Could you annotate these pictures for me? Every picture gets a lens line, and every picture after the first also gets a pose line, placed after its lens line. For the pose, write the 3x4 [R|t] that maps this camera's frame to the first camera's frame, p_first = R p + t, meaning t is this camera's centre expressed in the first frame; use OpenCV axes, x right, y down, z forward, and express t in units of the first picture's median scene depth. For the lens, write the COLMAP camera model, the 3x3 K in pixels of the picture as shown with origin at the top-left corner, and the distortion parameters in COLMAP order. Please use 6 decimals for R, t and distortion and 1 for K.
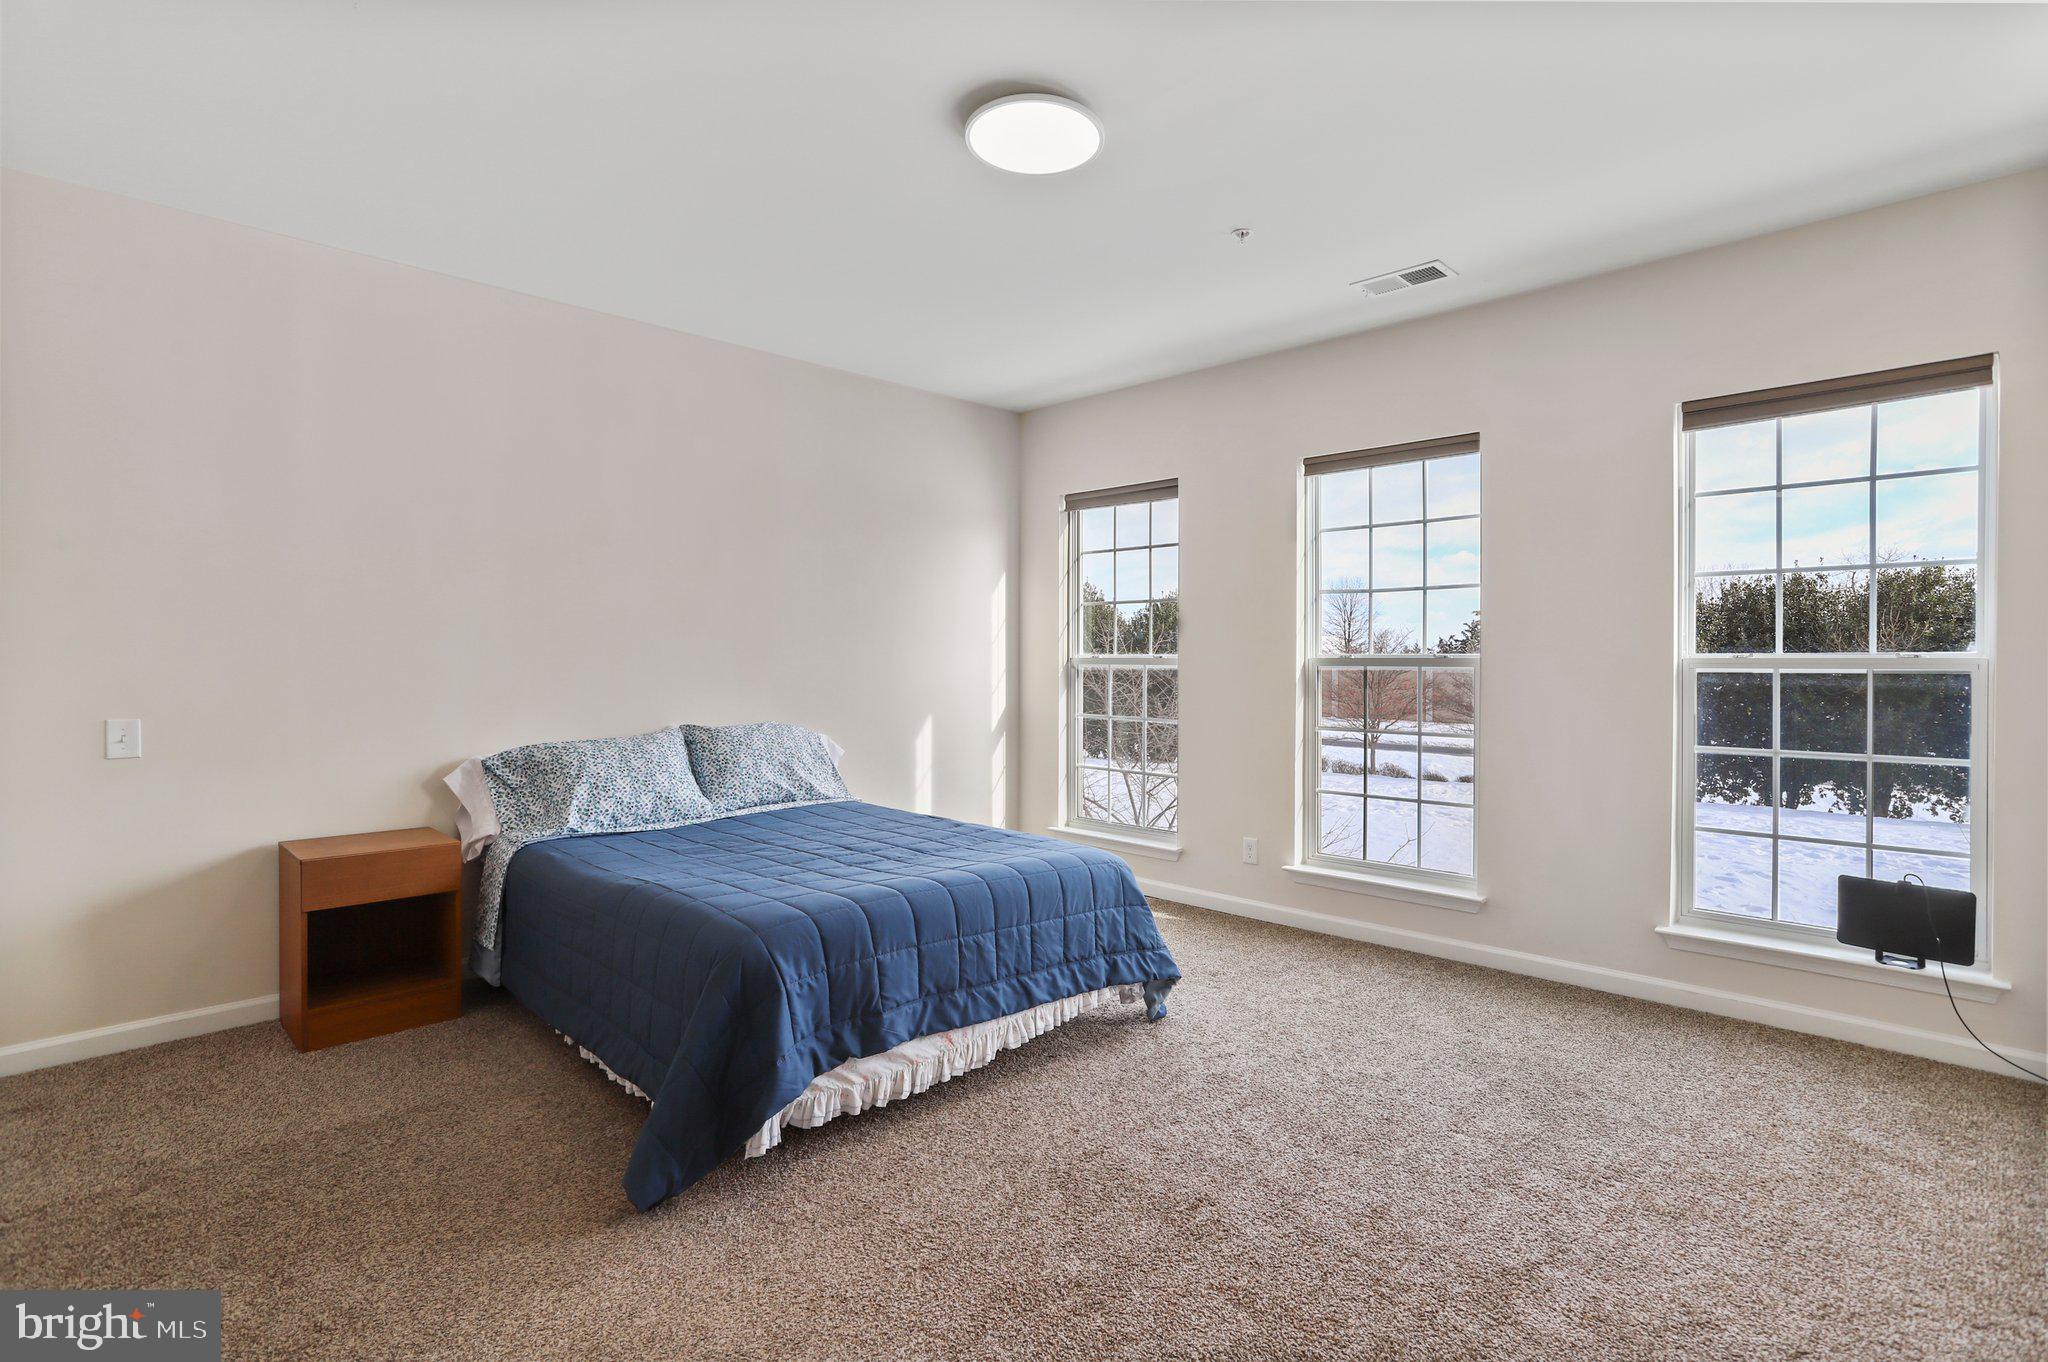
lens RADIAL K [[1001.8, 0, 1032.4], [0, 1001.8, 661.8], [0, 0, 1]] dist [-0.061673, 0.022117]
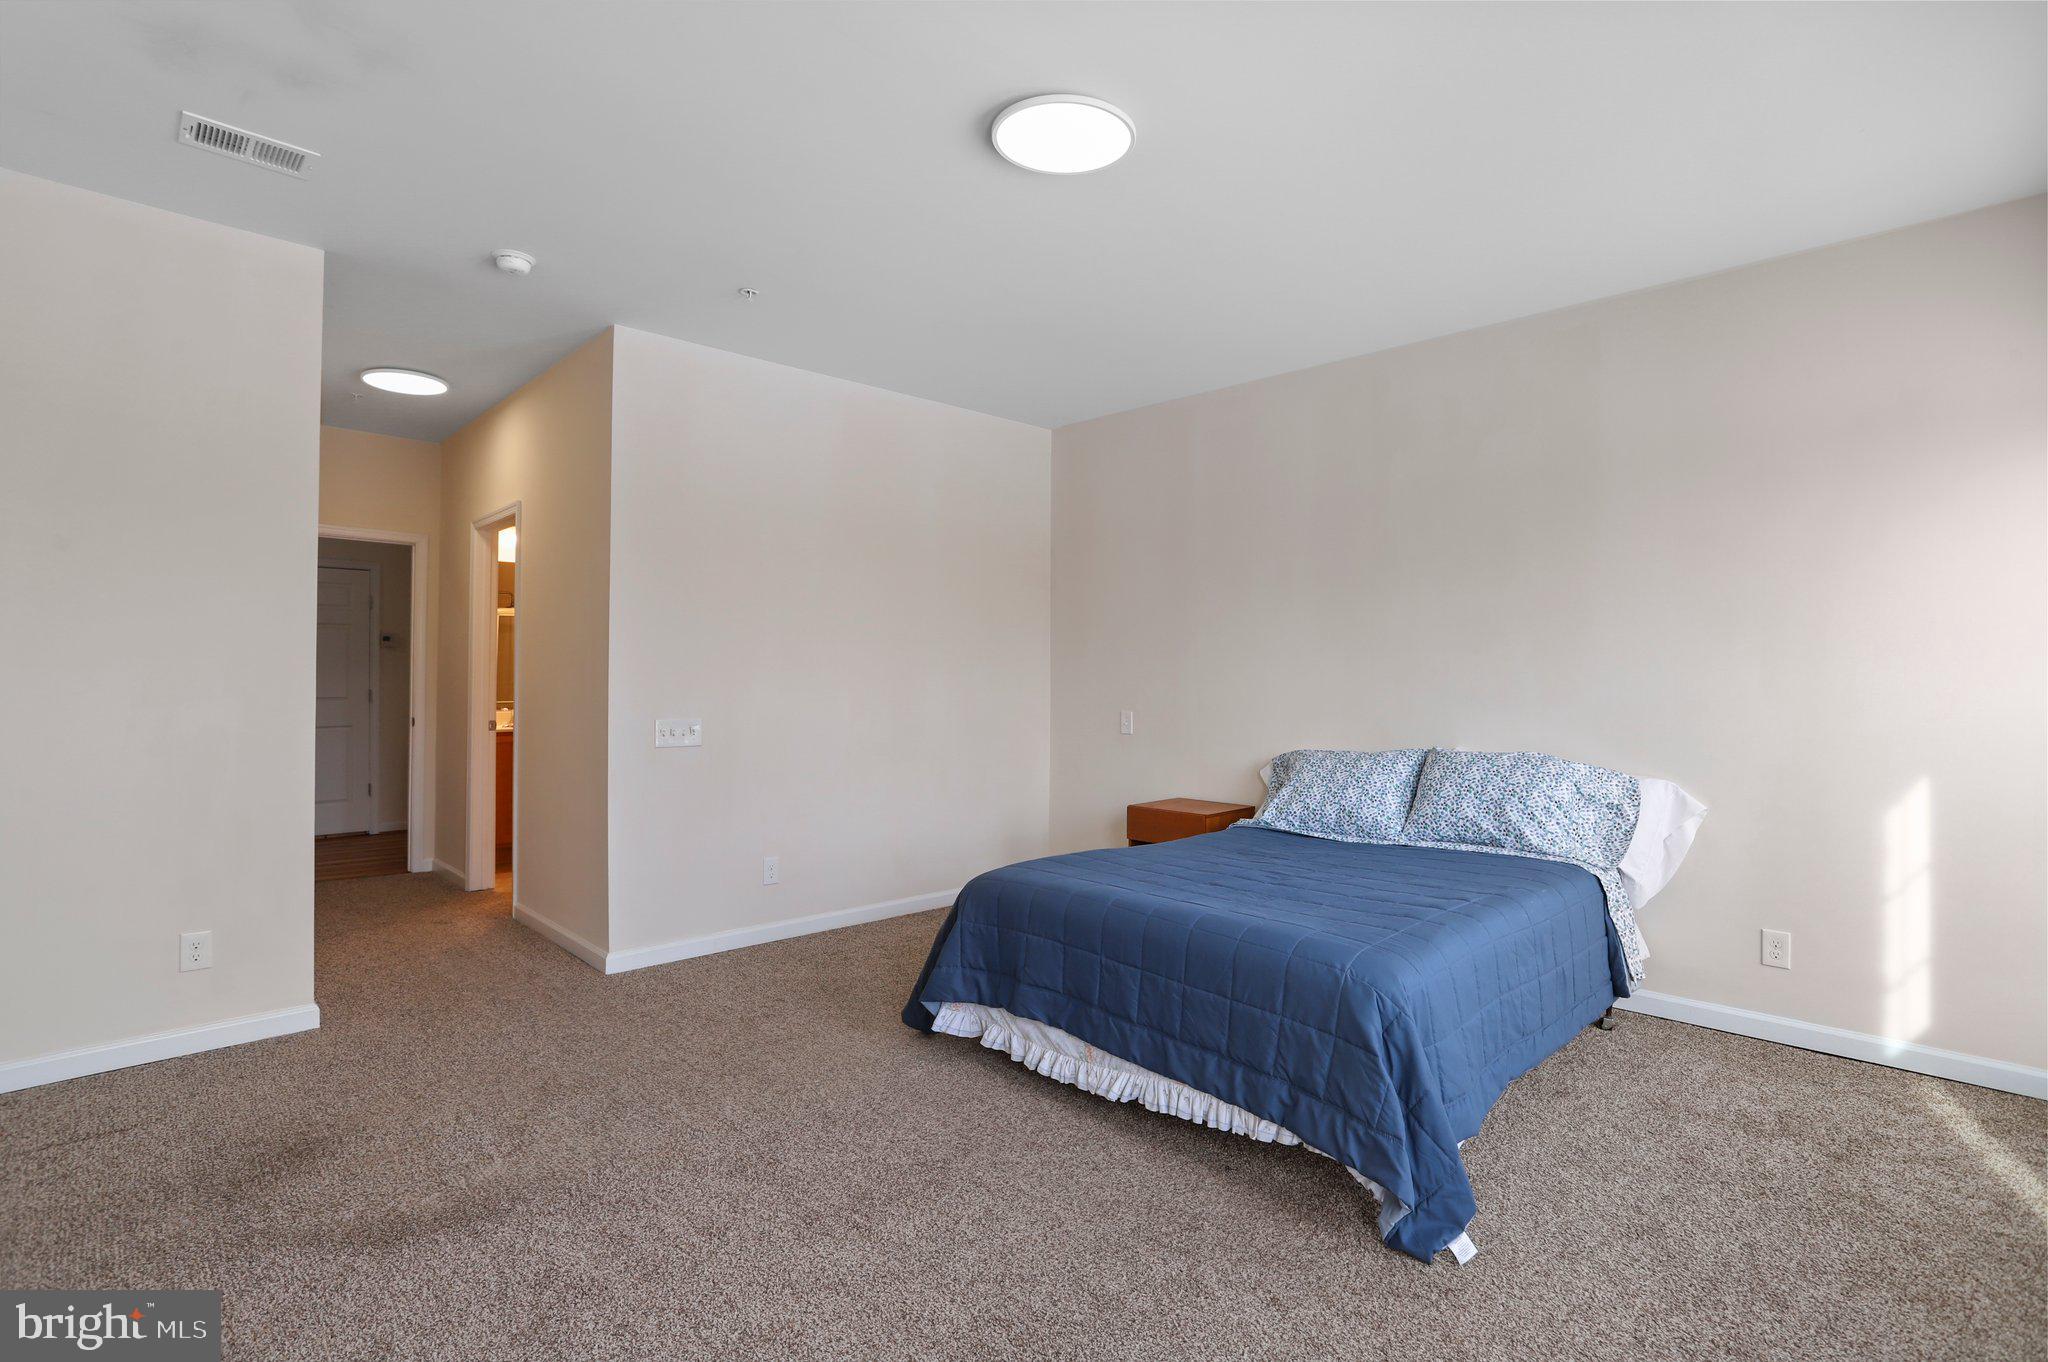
lens RADIAL K [[1001.8, 0, 1032.4], [0, 1001.8, 661.8], [0, 0, 1]] dist [-0.061673, 0.022117]
pose [[-0.037521, -0.015582, -0.999174, 0.820192], [-0.005822, 0.999865, -0.015374, -0.001898], [0.999279, 0.005240, -0.037607, 0.854728]]
